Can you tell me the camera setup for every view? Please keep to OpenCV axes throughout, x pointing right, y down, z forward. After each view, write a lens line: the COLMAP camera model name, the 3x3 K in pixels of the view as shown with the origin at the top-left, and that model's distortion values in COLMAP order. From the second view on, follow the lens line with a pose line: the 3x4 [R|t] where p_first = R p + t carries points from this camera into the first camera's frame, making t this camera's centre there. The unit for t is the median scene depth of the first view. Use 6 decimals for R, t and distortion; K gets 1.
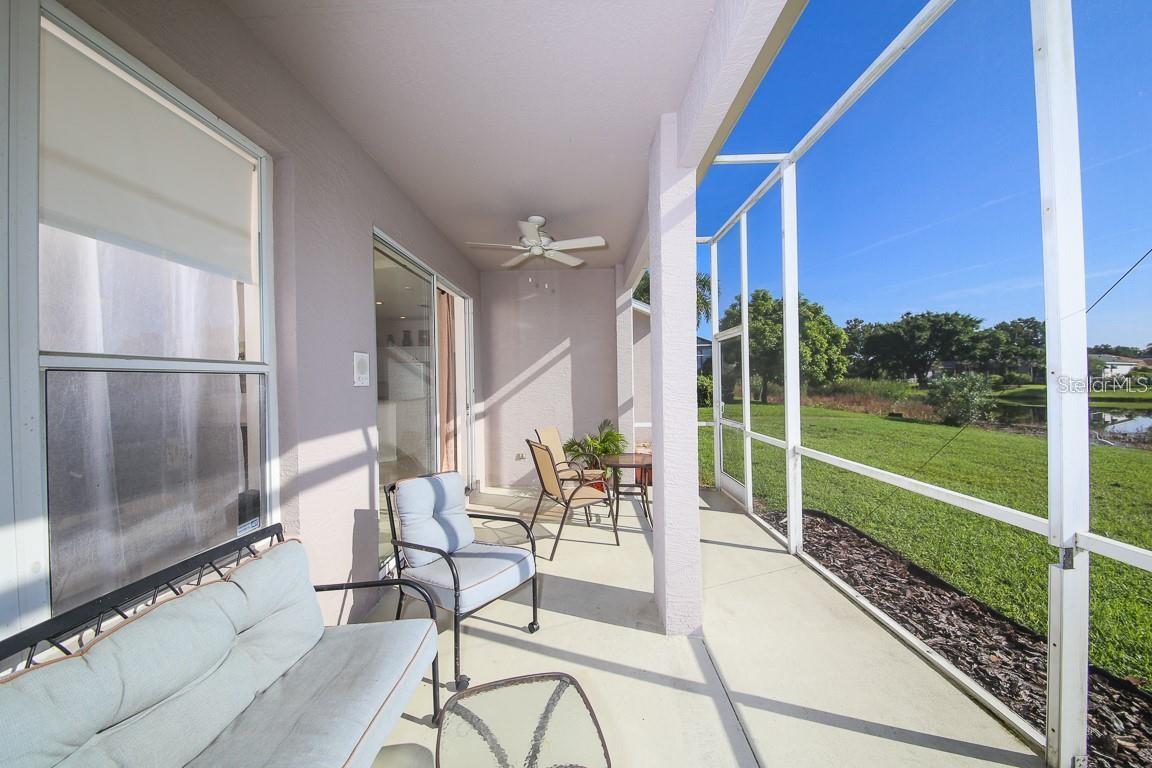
lens RADIAL K [[413.8, 0, 568.5], [0, 413.8, 379.7], [0, 0, 1]] dist [-0.011328, -0.001032]
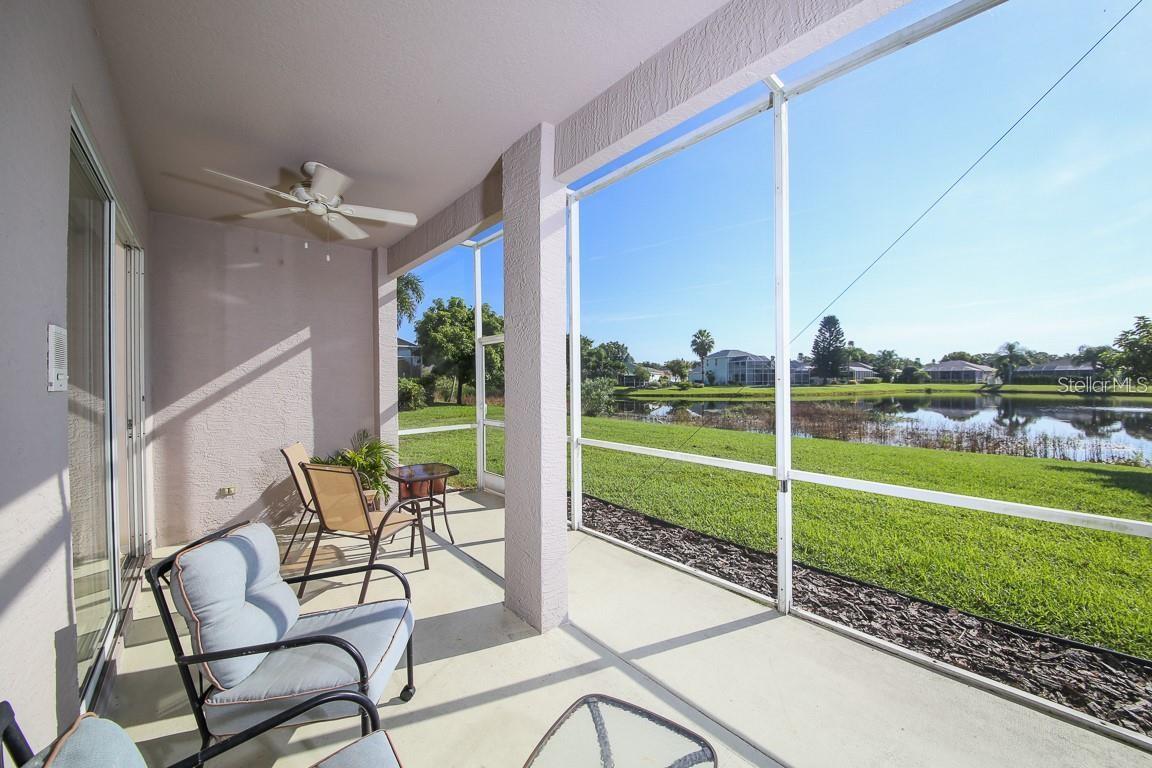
lens RADIAL K [[413.8, 0, 567.5], [0, 413.8, 388.3], [0, 0, 1]] dist [-0.011328, -0.001032]
pose [[0.726780, -0.005065, 0.686852, -0.265779], [-0.005265, 0.999902, 0.012944, 0.000994], [-0.686850, -0.013024, 0.726682, 0.145871]]
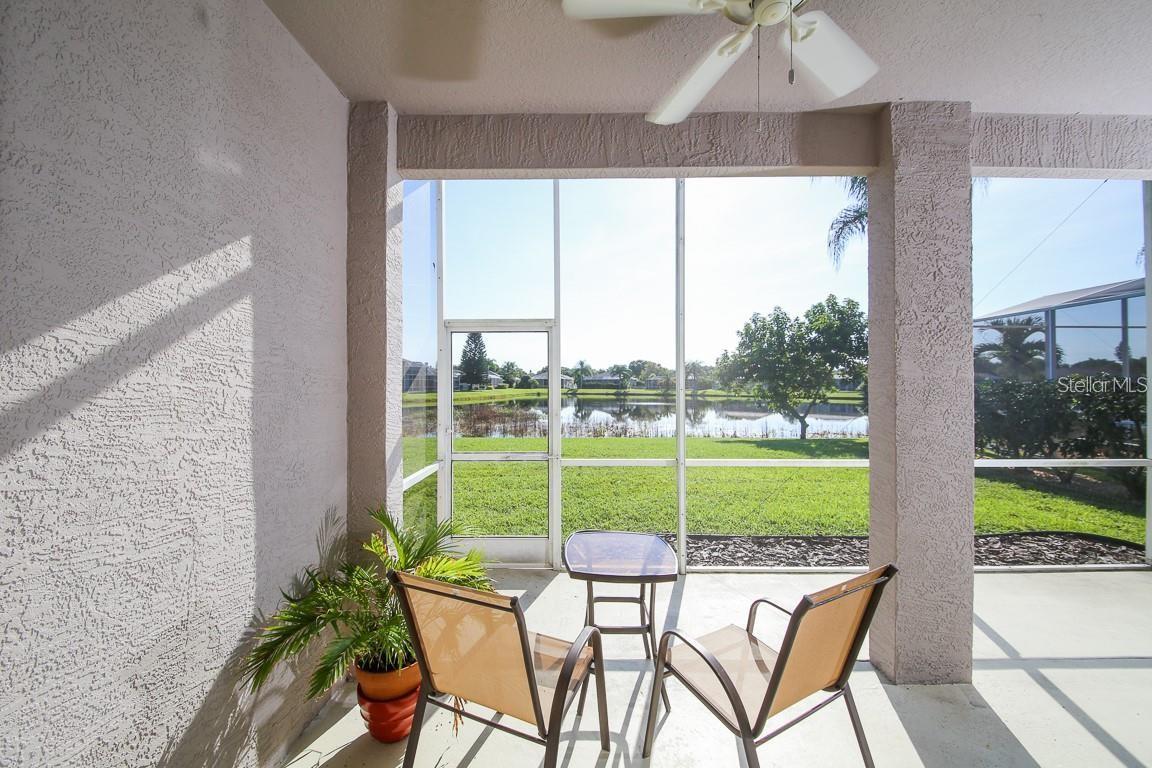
lens RADIAL K [[413.8, 0, 581.1], [0, 413.8, 376.7], [0, 0, 1]] dist [-0.011328, -0.001032]
pose [[-0.016843, 0.031200, 0.999371, -0.394649], [0.000656, 0.999513, -0.031194, -0.003453], [-0.999858, 0.000130, -0.016856, 1.165768]]
